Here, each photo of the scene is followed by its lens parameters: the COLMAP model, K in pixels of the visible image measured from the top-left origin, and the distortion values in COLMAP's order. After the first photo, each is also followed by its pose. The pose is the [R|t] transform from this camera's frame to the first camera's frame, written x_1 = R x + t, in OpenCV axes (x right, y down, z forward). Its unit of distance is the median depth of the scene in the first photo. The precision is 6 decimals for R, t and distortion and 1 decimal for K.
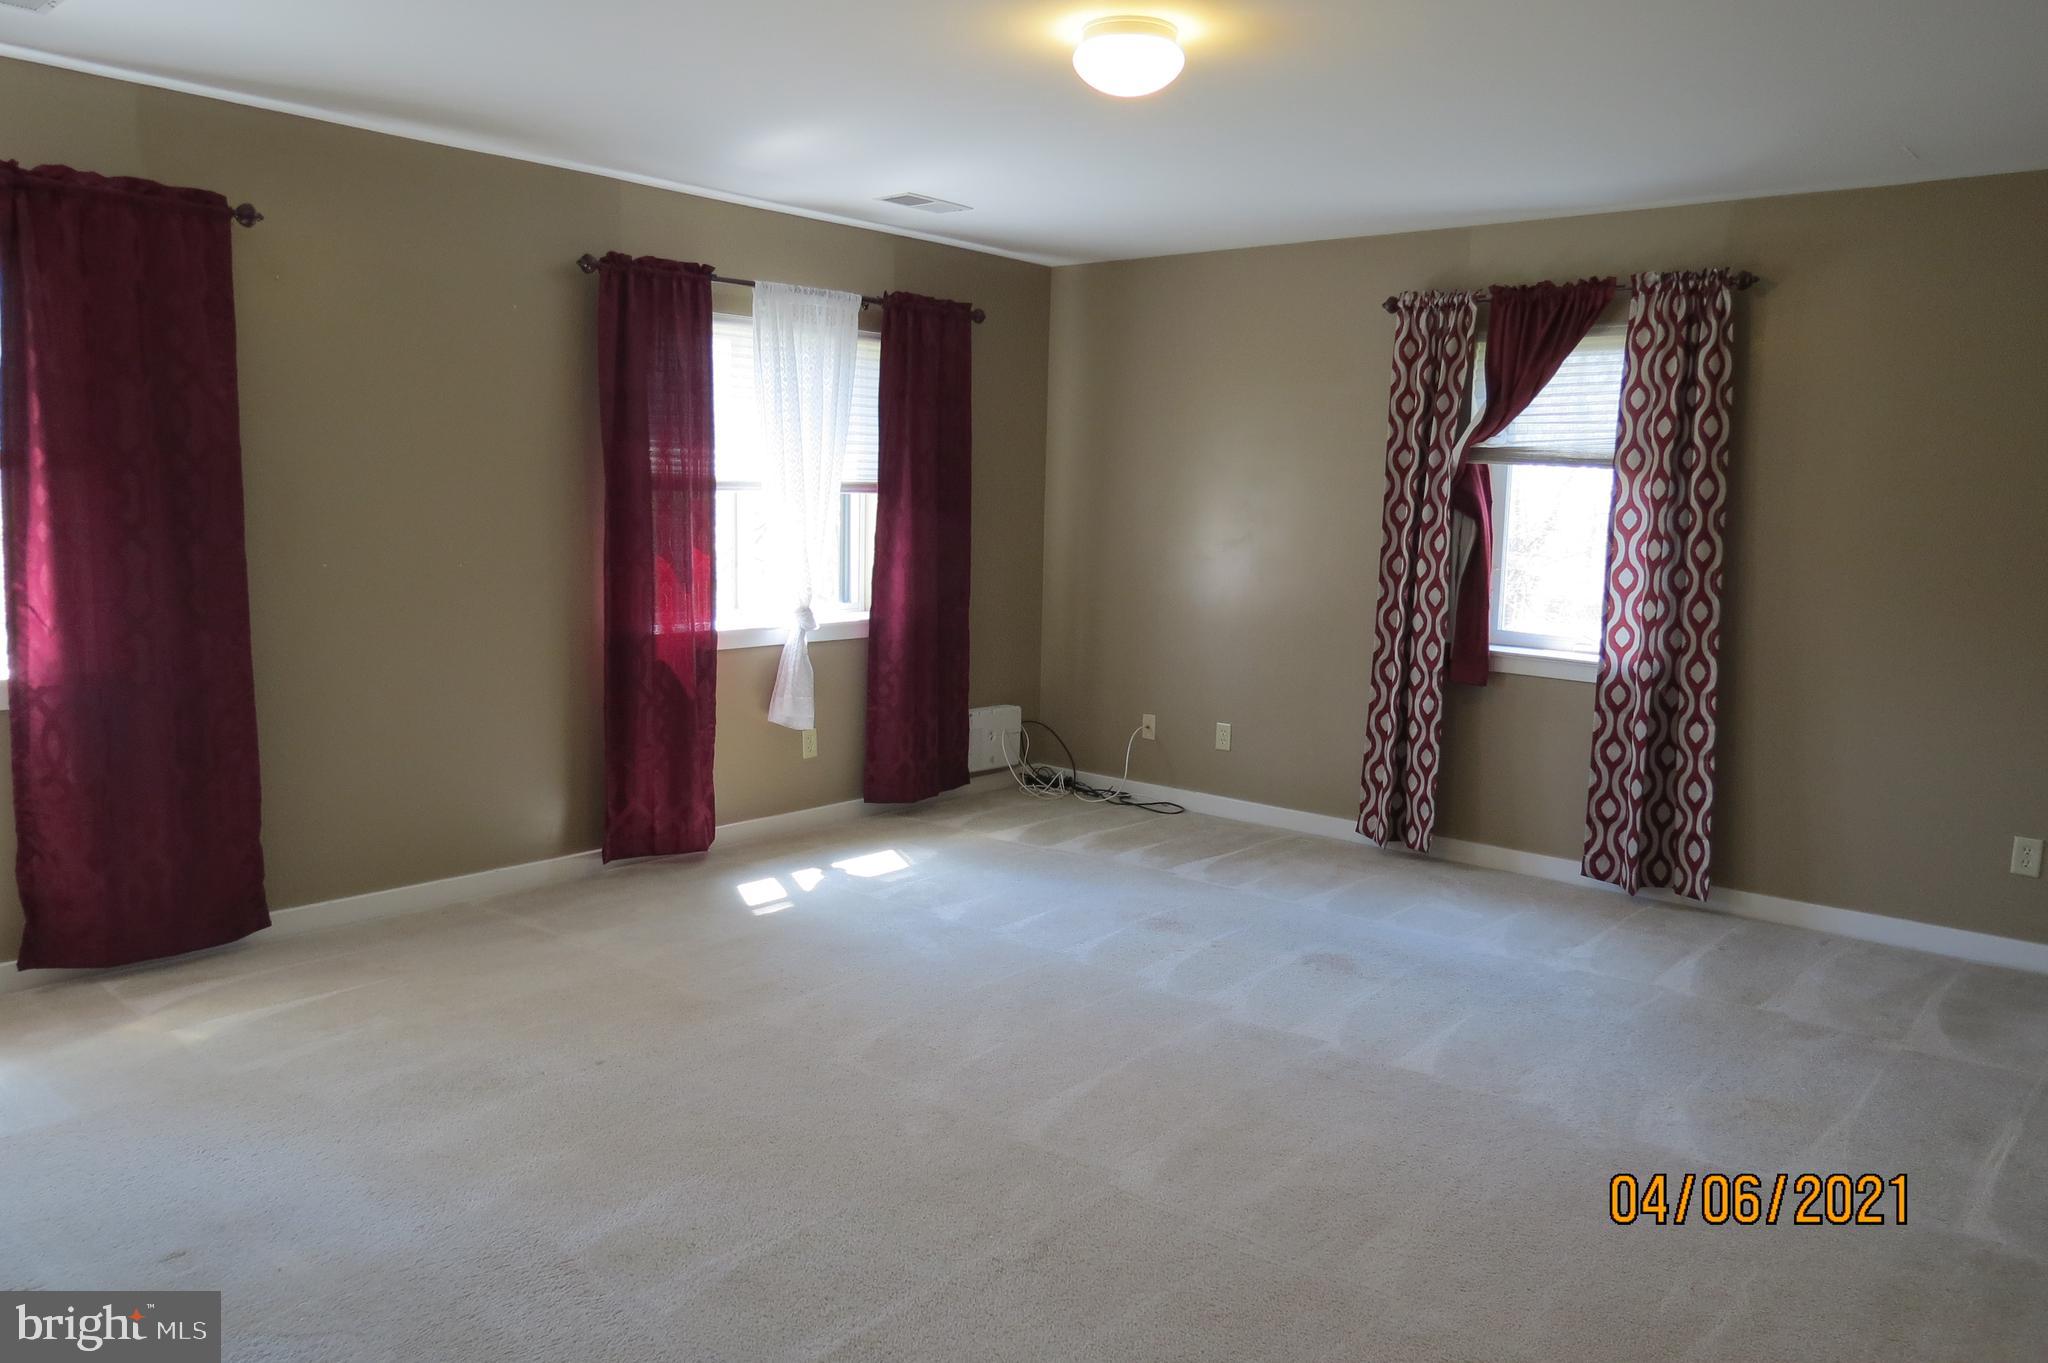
lens RADIAL K [[1452.1, 0, 1029.3], [0, 1452.1, 684.9], [0, 0, 1]] dist [-0.037333, 0.014791]
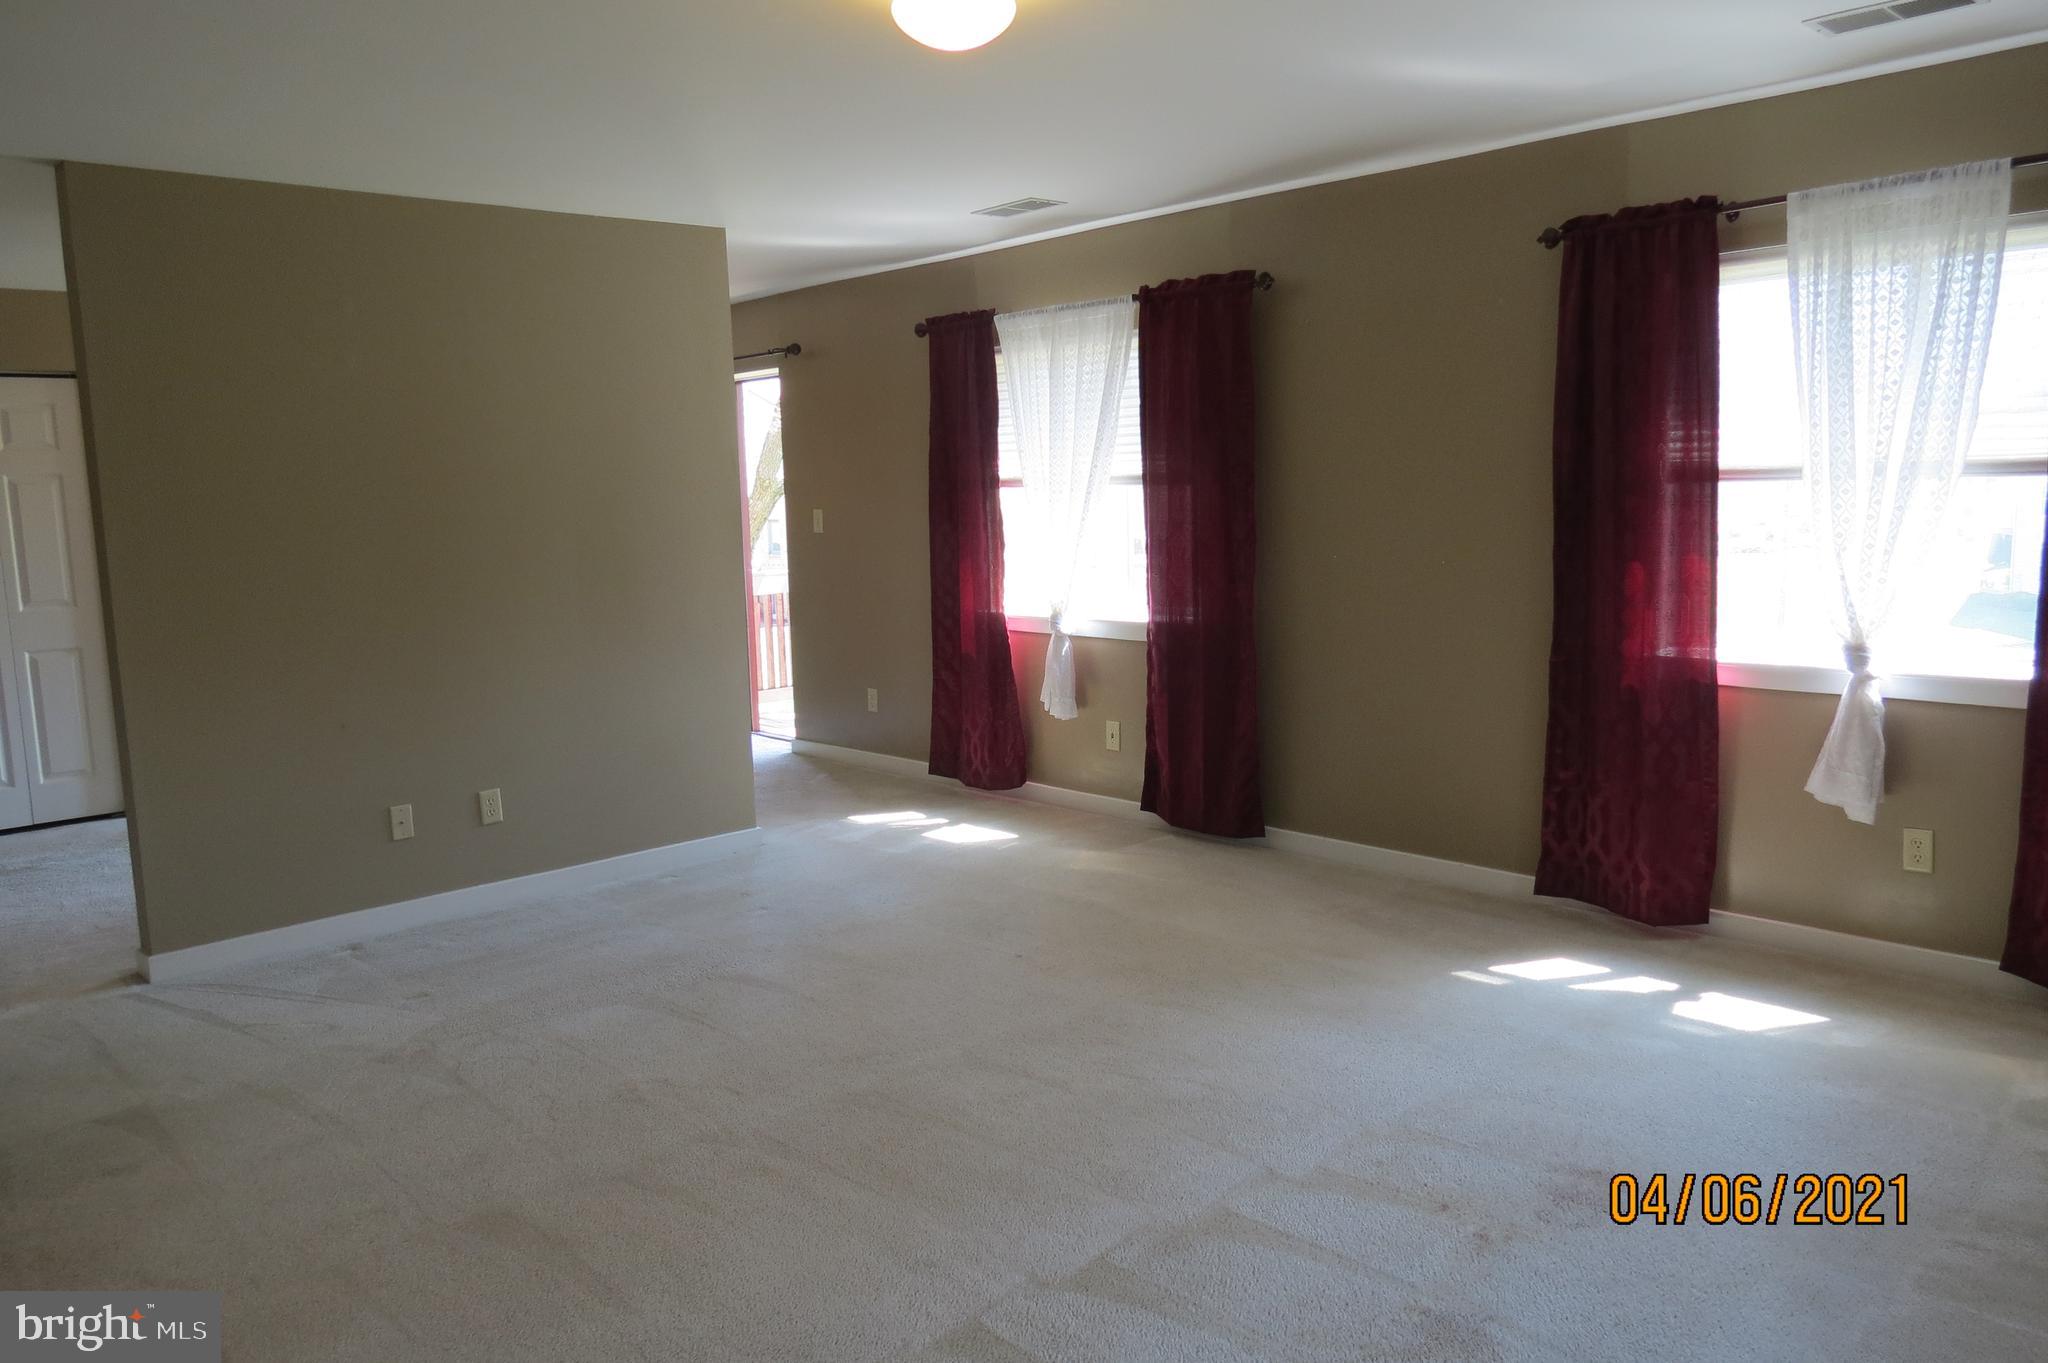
lens RADIAL K [[1452.1, 0, 1025.8], [0, 1452.1, 681.1], [0, 0, 1]] dist [-0.037333, 0.014791]
pose [[-0.097386, 0.110665, -0.989075, 0.611445], [-0.109257, 0.986604, 0.121146, -0.082499], [0.989231, 0.119861, -0.083990, 0.722397]]
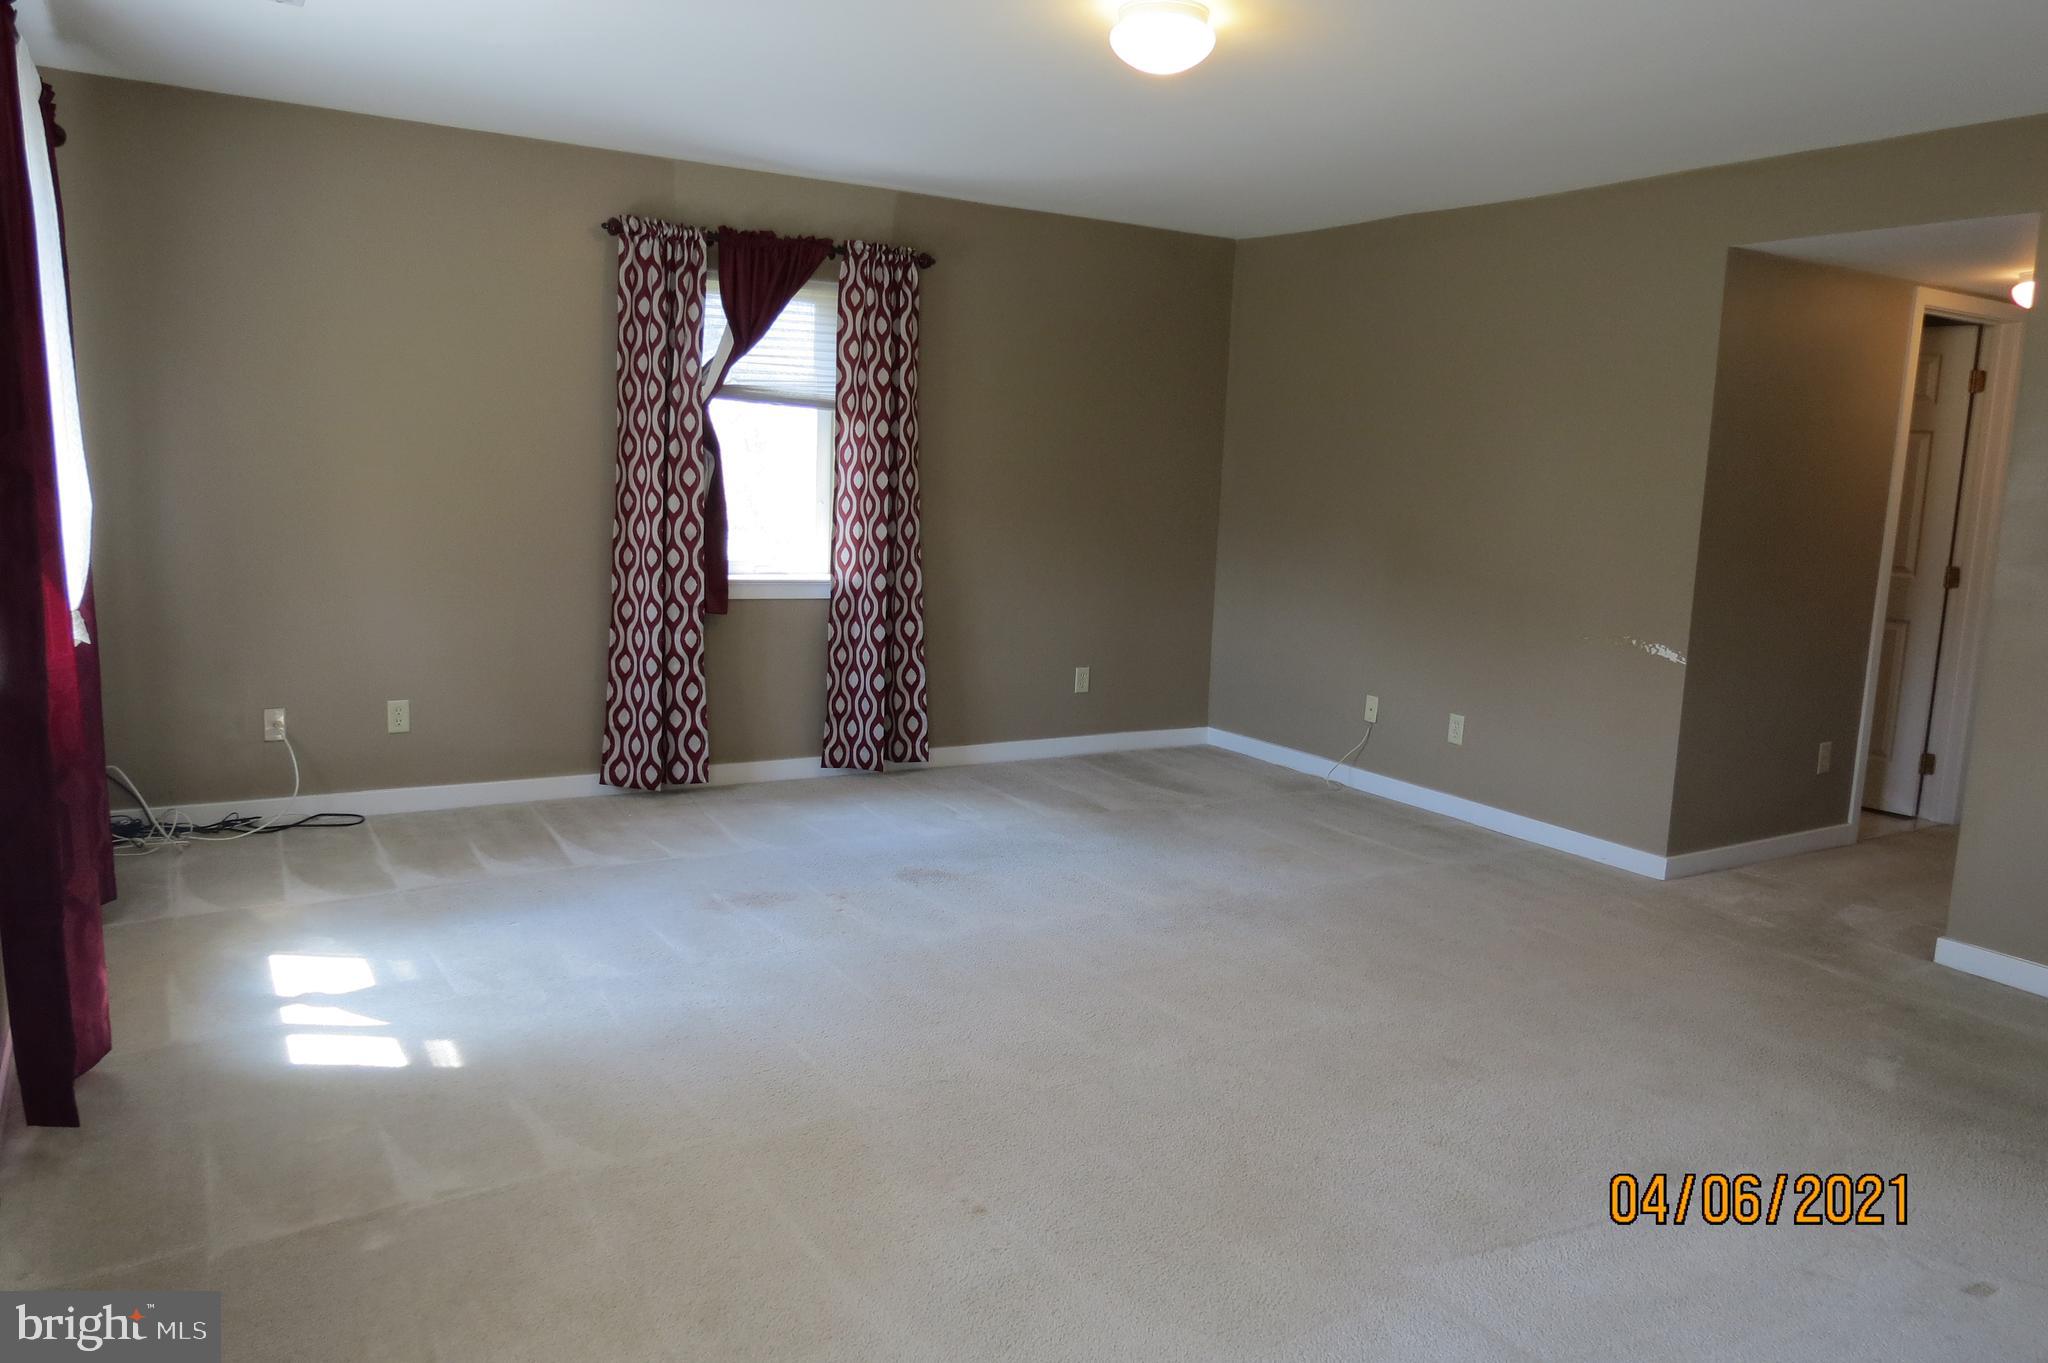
lens RADIAL K [[1452.1, 0, 1028.8], [0, 1452.1, 681.6], [0, 0, 1]] dist [-0.037333, 0.014791]
pose [[0.311813, -0.155786, 0.937285, -0.633537], [0.092952, 0.986737, 0.133082, -0.072904], [-0.945586, 0.045626, 0.322158, 0.476369]]
